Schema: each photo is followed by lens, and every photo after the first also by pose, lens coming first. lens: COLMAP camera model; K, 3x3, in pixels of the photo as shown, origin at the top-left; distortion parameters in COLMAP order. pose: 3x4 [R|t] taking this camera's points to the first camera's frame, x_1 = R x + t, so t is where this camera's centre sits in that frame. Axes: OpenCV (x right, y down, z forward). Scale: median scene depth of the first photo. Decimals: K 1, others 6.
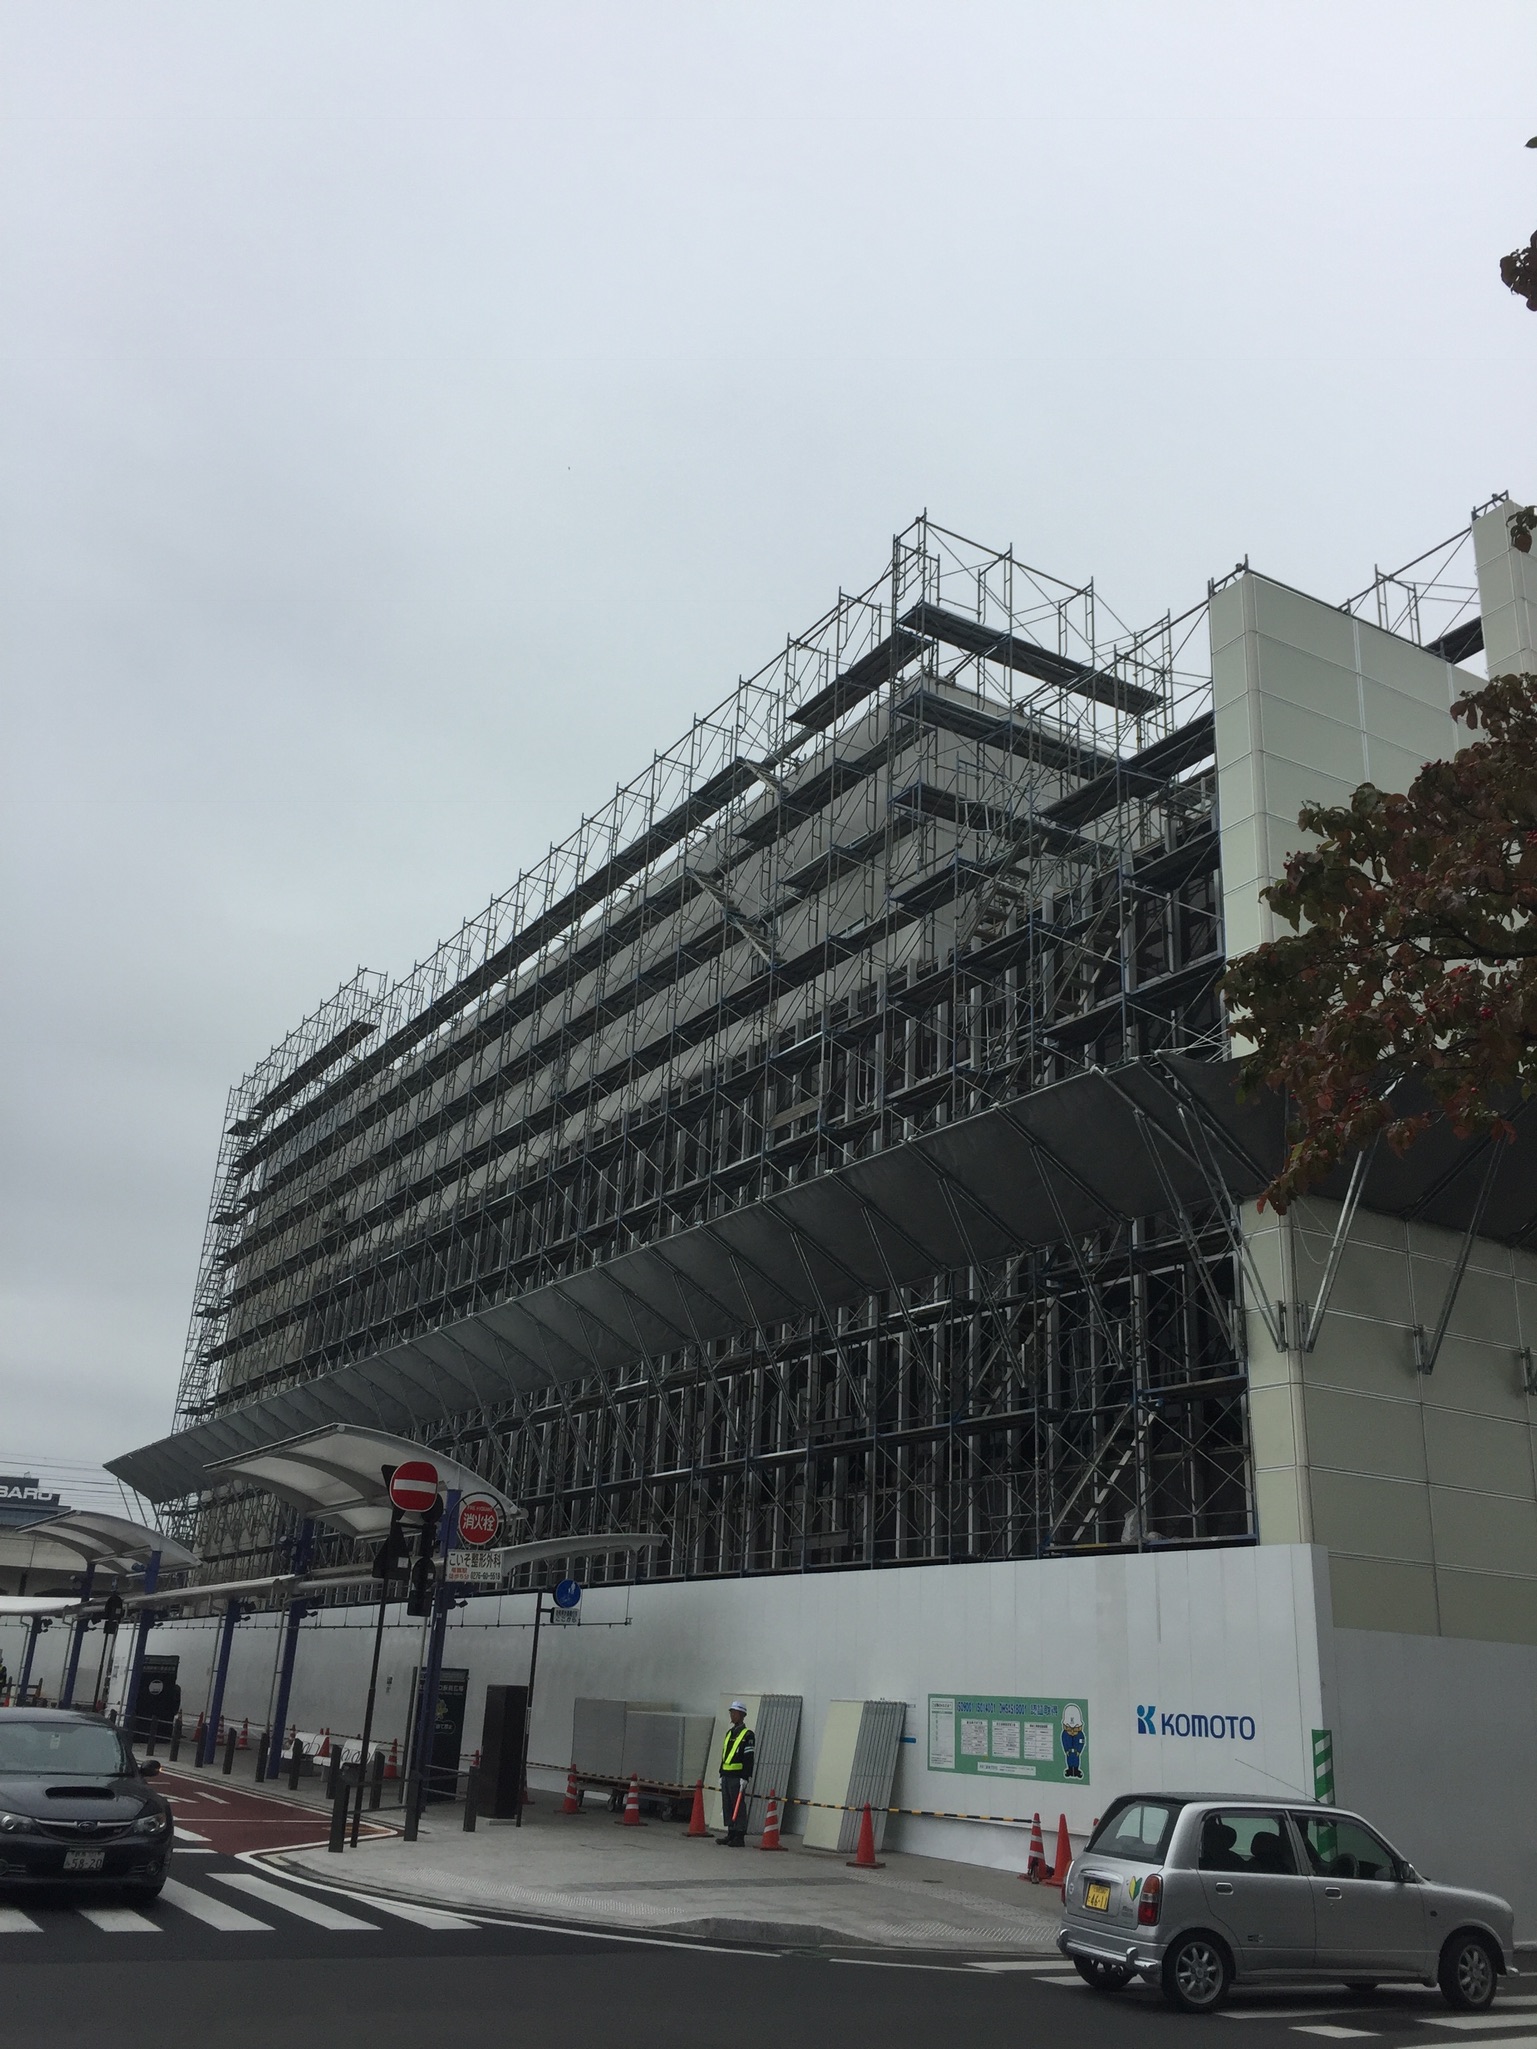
lens RADIAL K [[1798.0, 0, 769.5], [0, 1798.0, 1019.4], [0, 0, 1]] dist [0.036125, 0.003019]
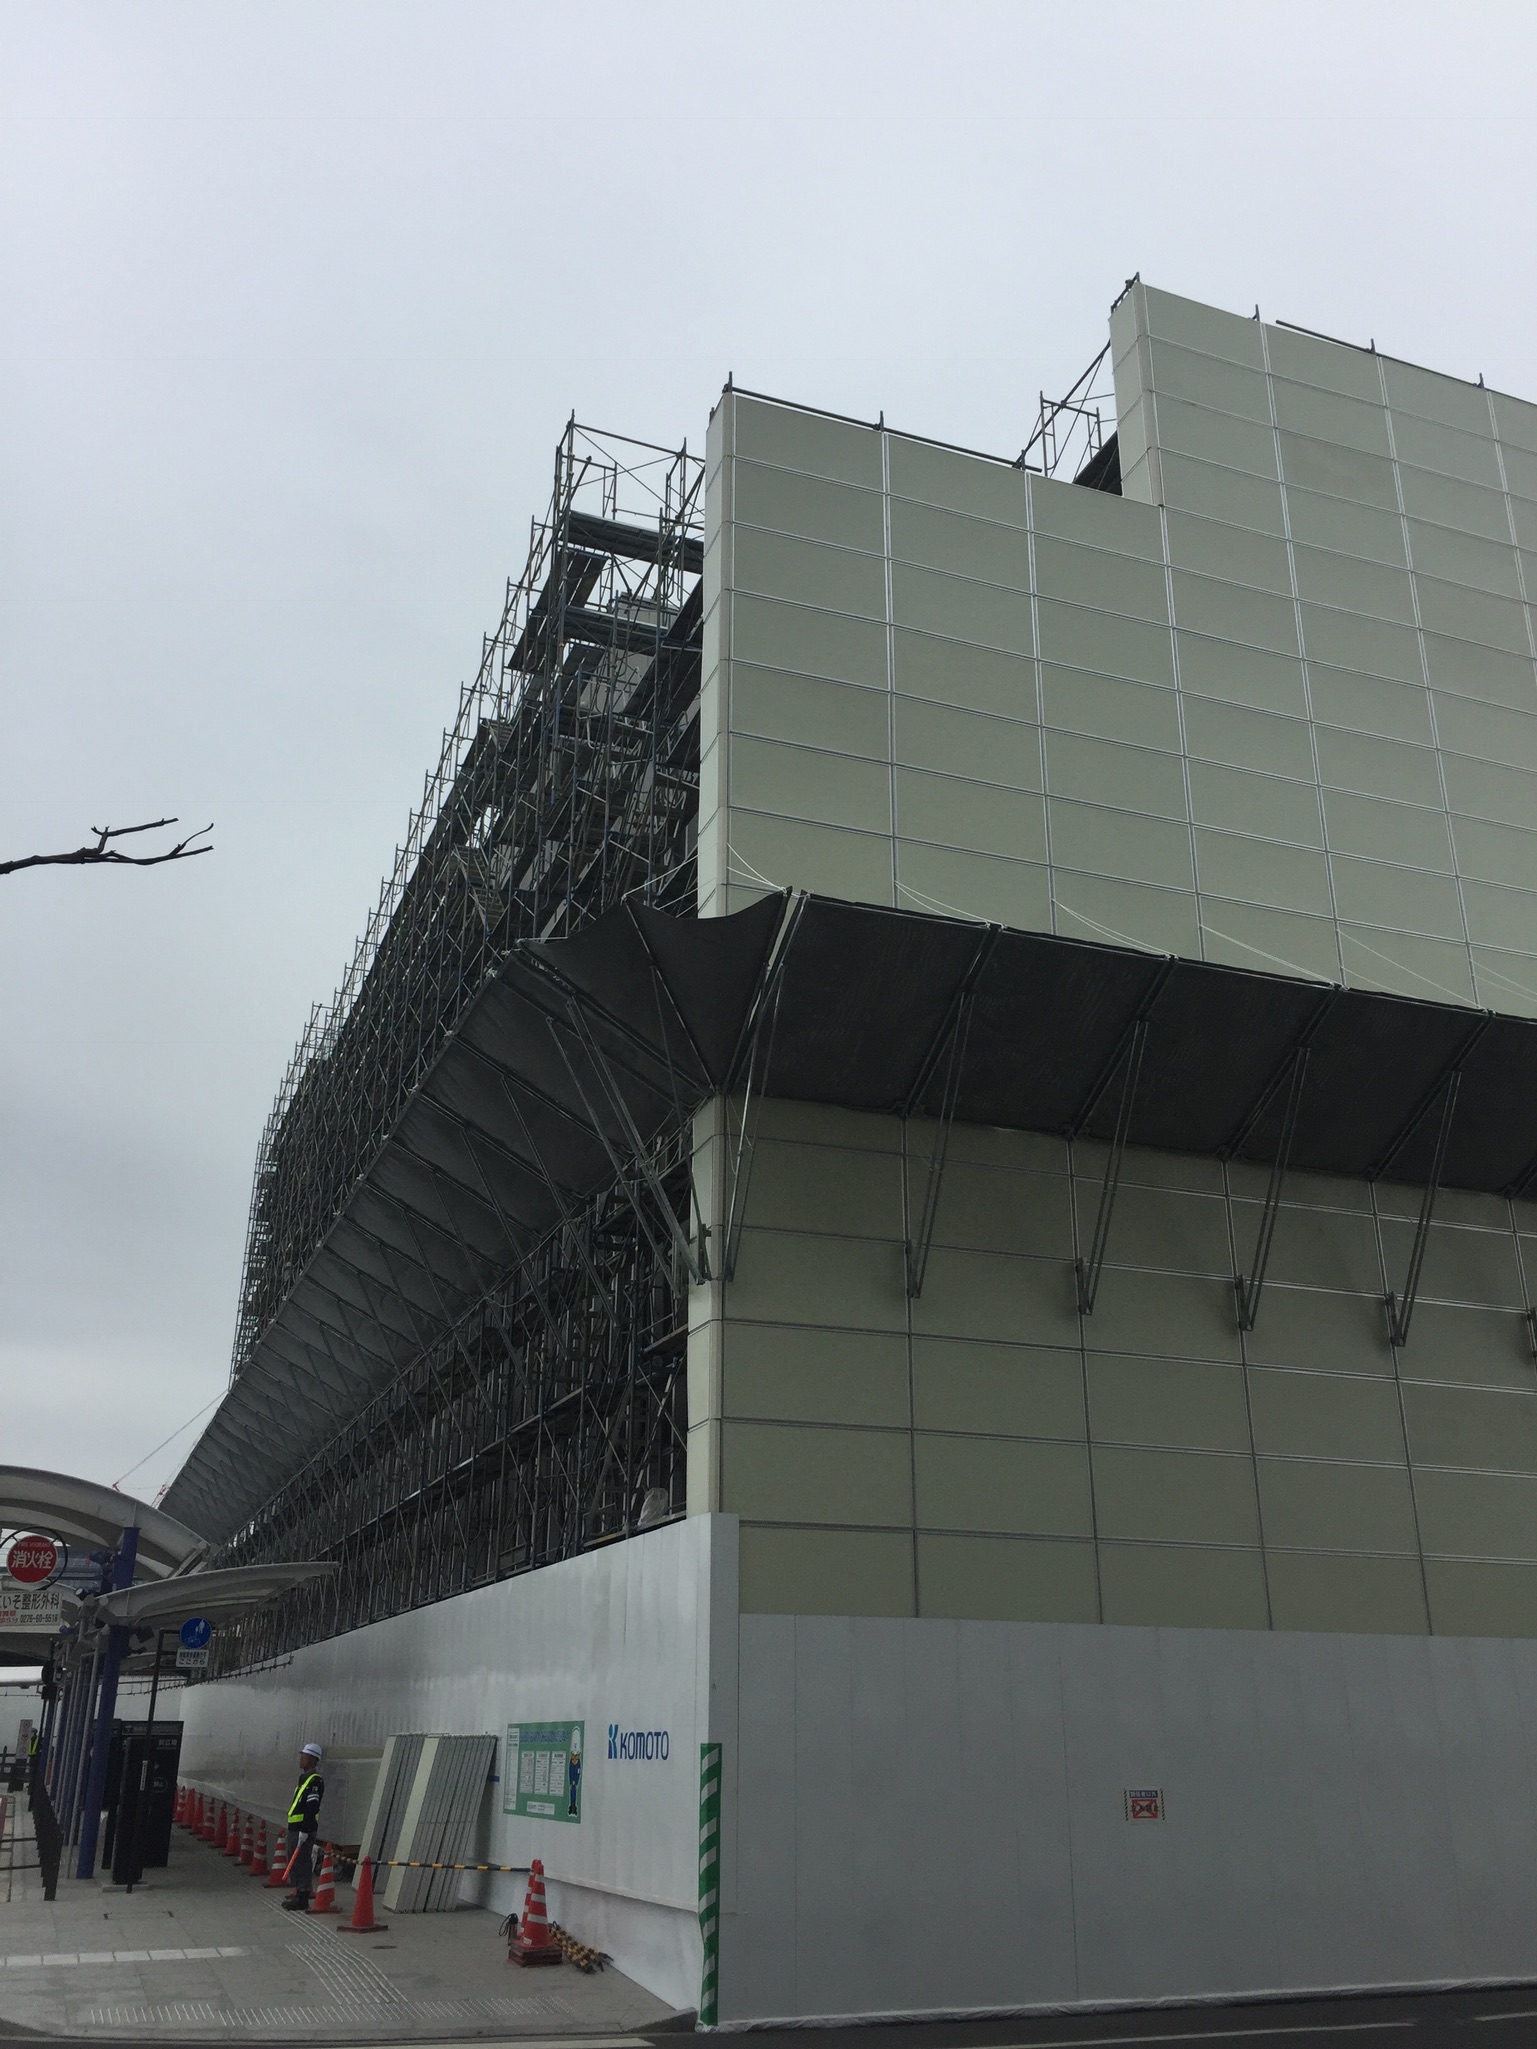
lens RADIAL K [[1798.0, 0, 766.1], [0, 1798.0, 1026.8], [0, 0, 1]] dist [0.036125, 0.003019]
pose [[0.991445, -0.080187, -0.102993, 0.309516], [0.078155, 0.996661, -0.023617, 0.067797], [0.104542, 0.015366, 0.994402, 0.141272]]
